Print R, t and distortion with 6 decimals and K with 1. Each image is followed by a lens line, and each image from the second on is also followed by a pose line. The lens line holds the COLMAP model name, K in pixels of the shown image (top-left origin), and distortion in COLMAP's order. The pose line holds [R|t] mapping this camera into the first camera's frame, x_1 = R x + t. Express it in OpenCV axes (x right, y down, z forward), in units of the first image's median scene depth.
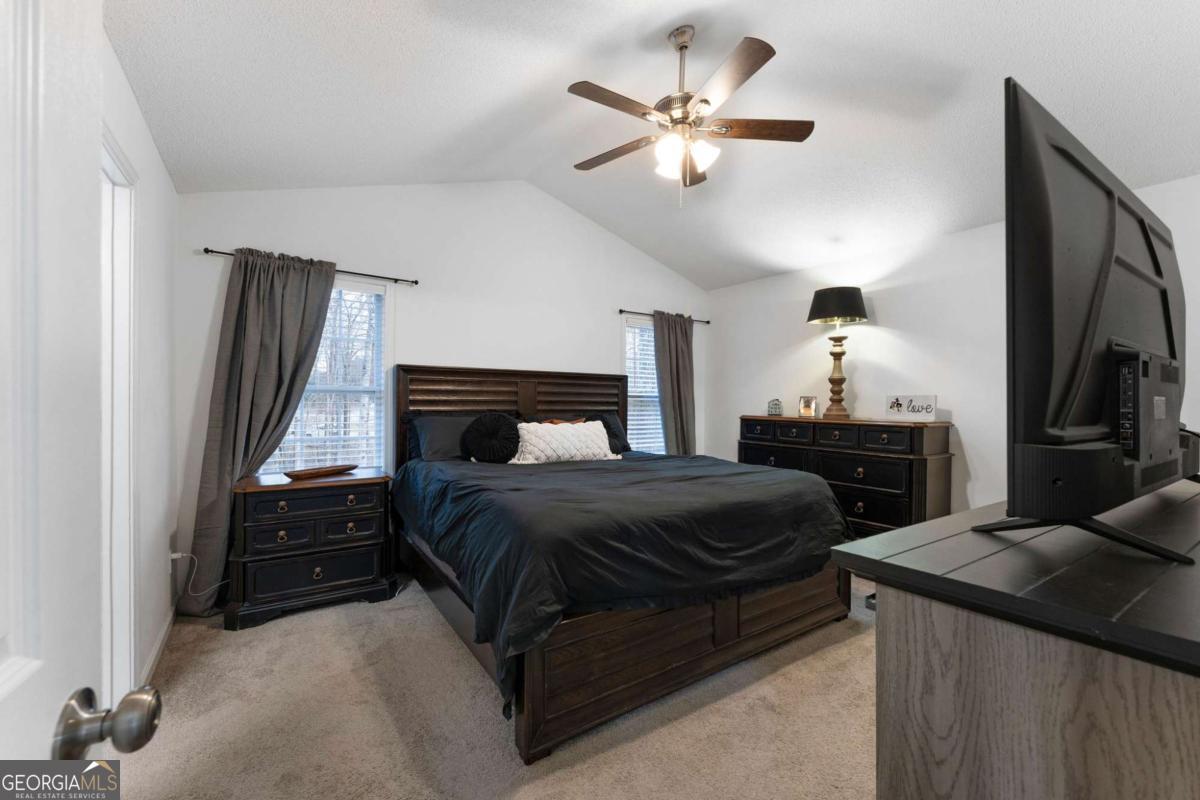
lens RADIAL K [[487.1, 0, 608.1], [0, 487.1, 401.5], [0, 0, 1]] dist [-0.003300, 0.000569]
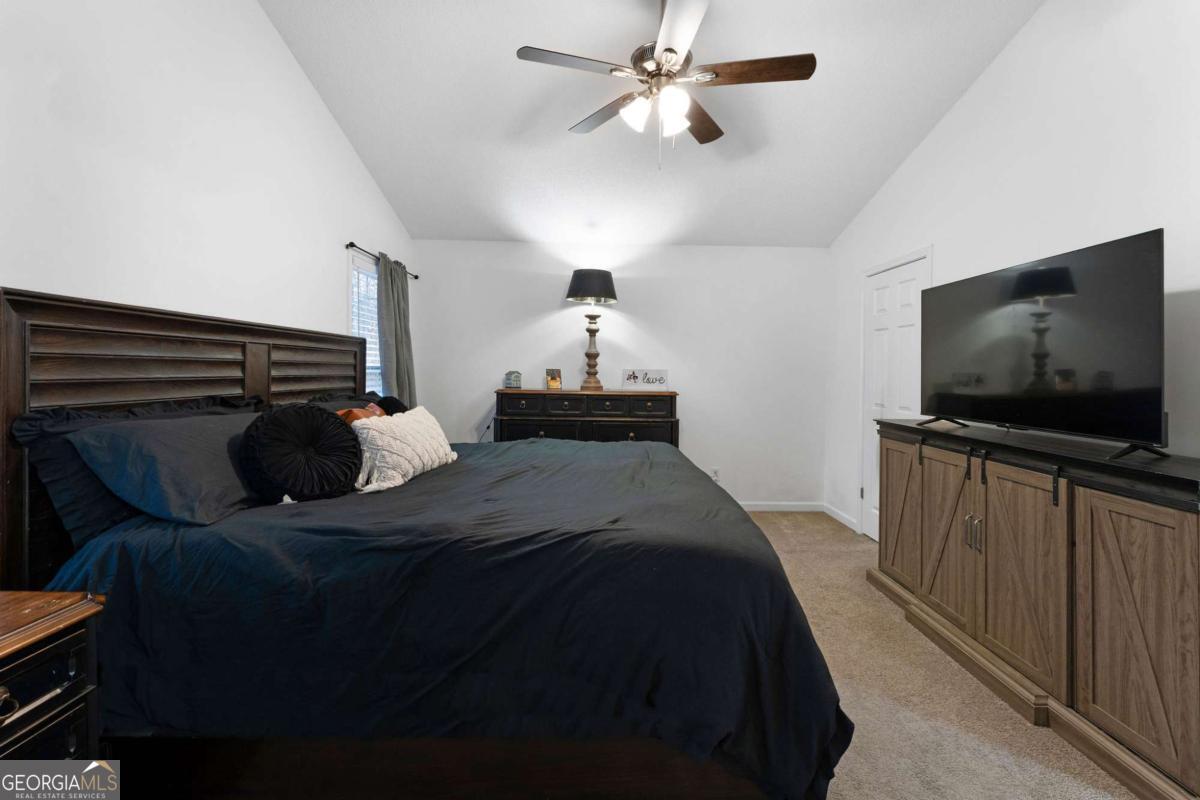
lens RADIAL K [[487.1, 0, 633.2], [0, 487.1, 372.9], [0, 0, 1]] dist [-0.003300, 0.000569]
pose [[0.542181, -0.004931, 0.840247, -0.393658], [-0.006595, 0.999927, 0.010123, -0.015070], [-0.840236, -0.011030, 0.542109, 0.331771]]
